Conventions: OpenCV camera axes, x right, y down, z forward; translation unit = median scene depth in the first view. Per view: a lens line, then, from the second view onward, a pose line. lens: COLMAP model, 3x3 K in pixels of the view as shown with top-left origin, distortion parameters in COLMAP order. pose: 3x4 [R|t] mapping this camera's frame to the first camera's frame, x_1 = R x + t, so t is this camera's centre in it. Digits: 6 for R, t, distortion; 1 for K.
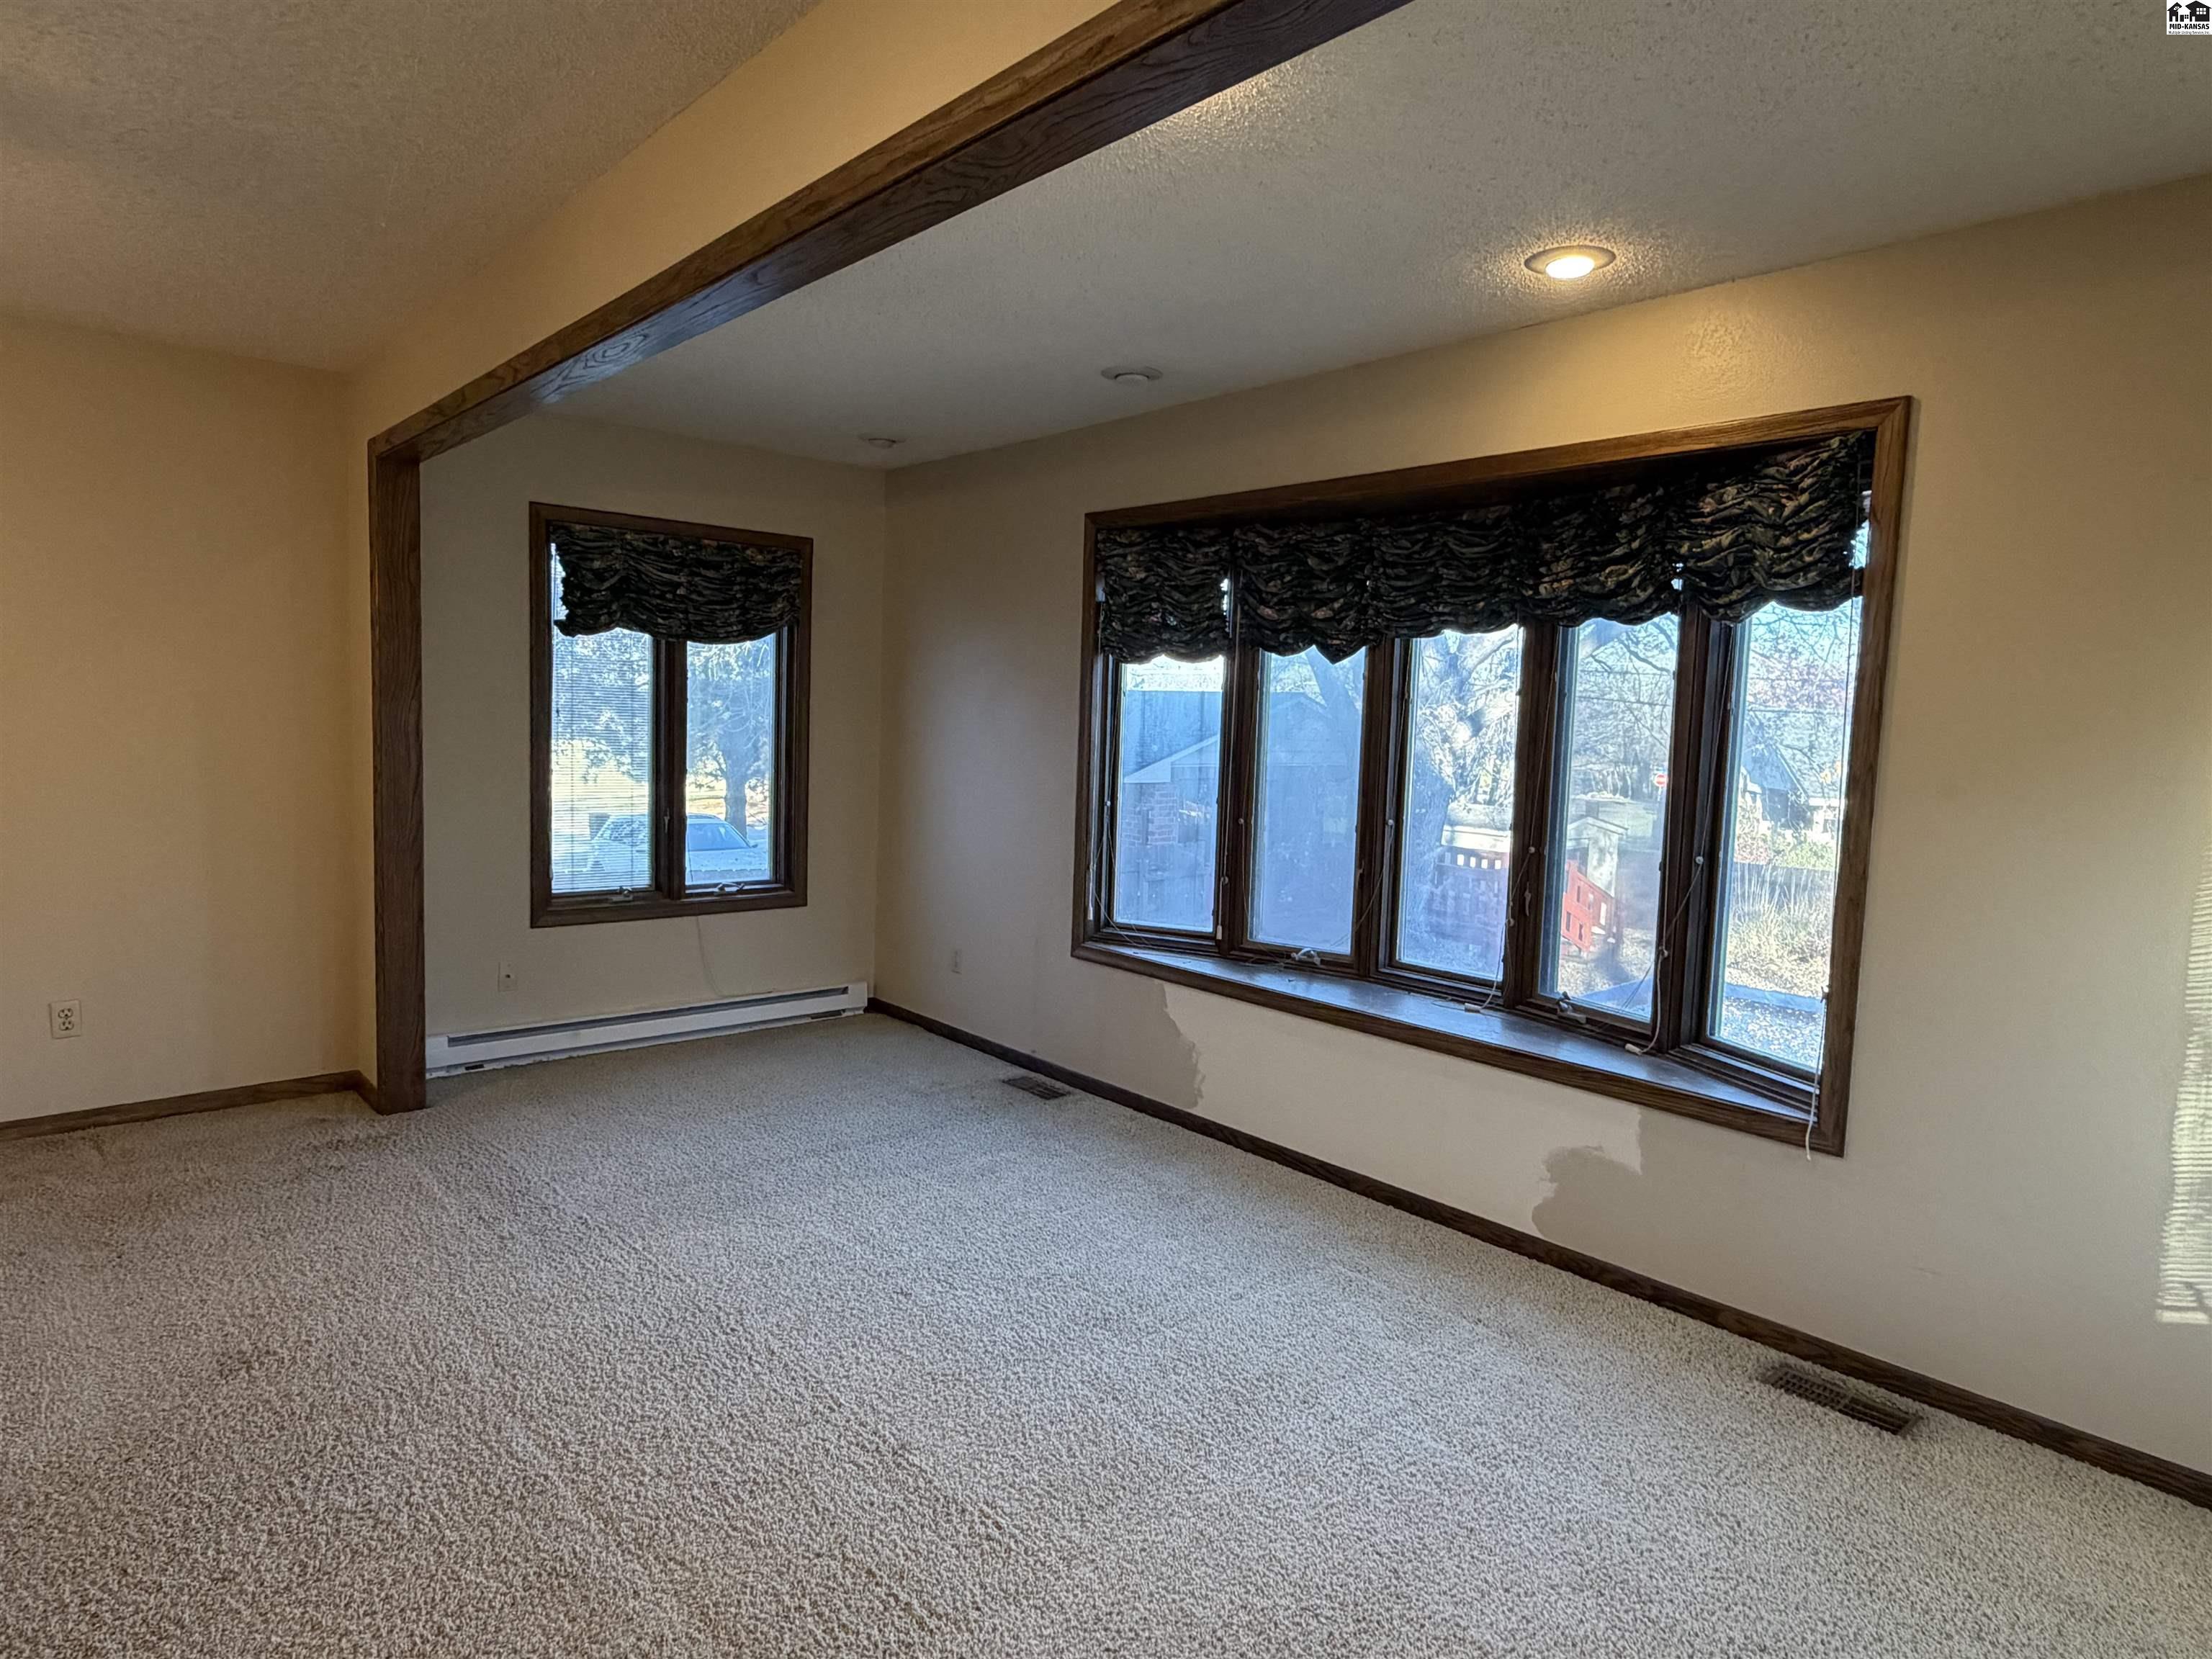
lens RADIAL K [[1264.2, 0, 1141.0], [0, 1264.2, 817.5], [0, 0, 1]] dist [-0.000241, -0.000579]
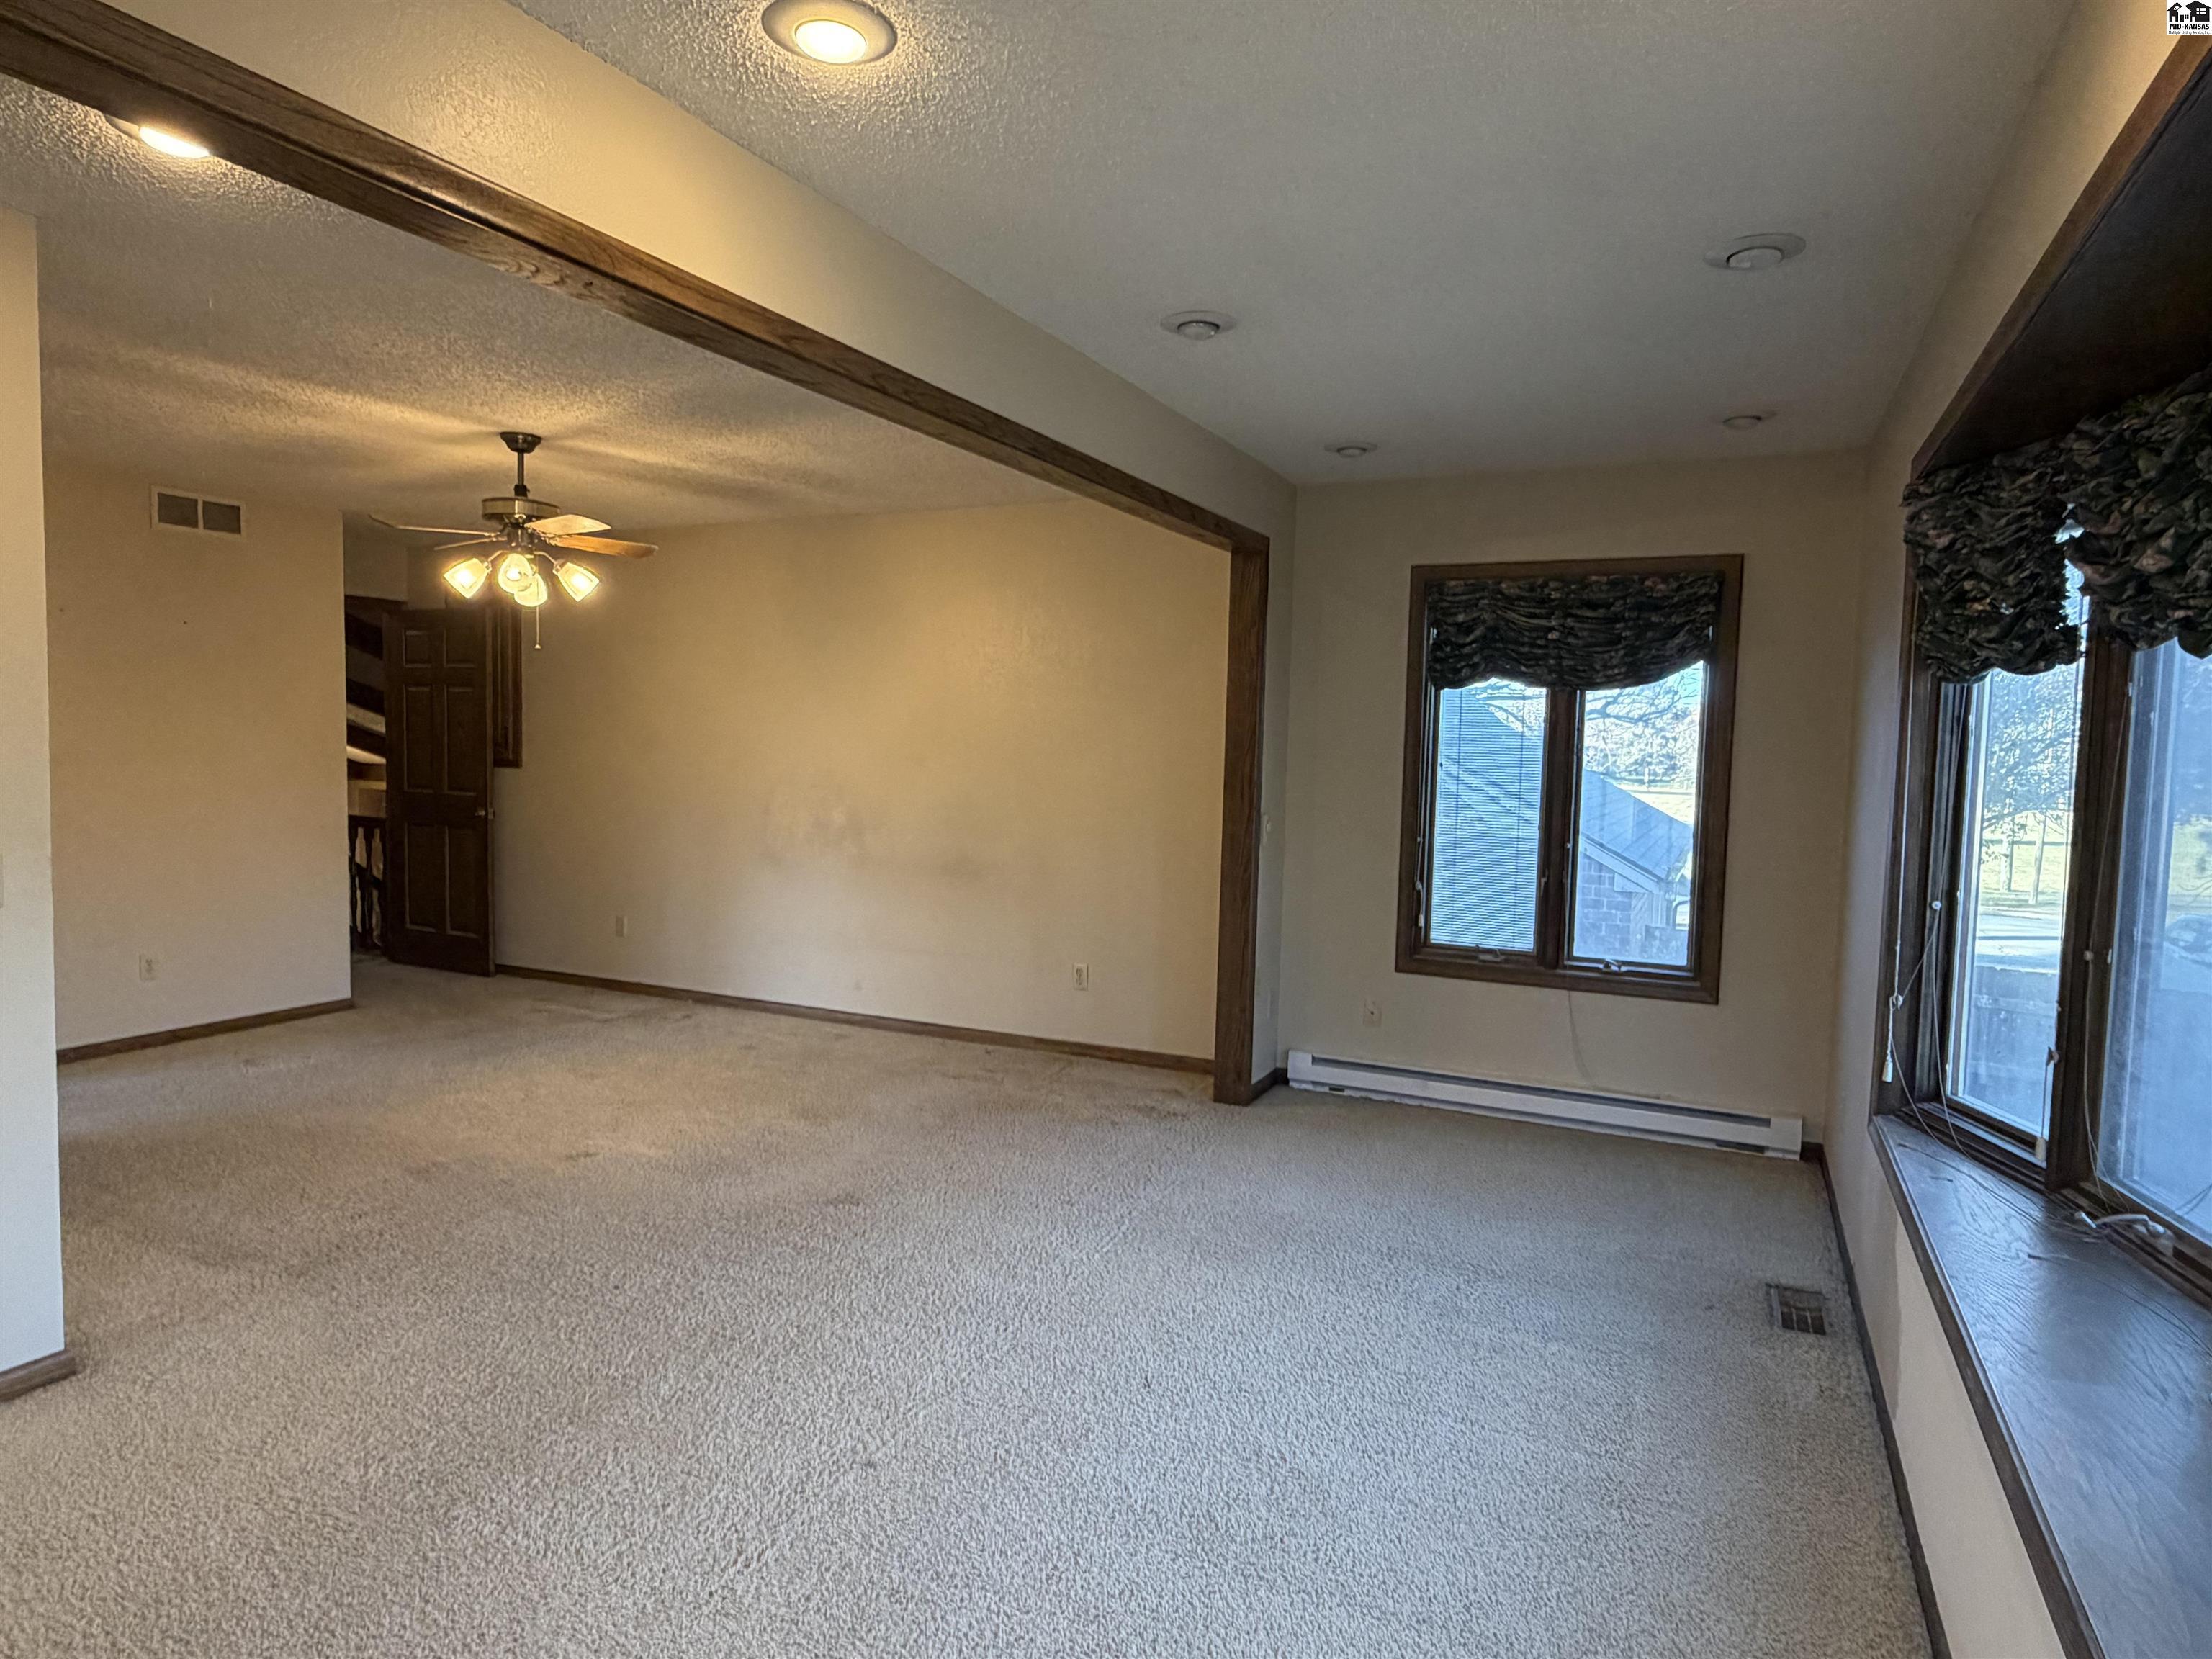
lens RADIAL K [[1287.9, 0, 1100.9], [0, 1287.9, 818.6], [0, 0, 1]] dist [-0.001726, -0.000766]
pose [[0.377547, 0.033839, -0.925372, 0.396108], [-0.085987, 0.996295, 0.001350, -0.018642], [0.921989, 0.079061, 0.379058, 0.353511]]
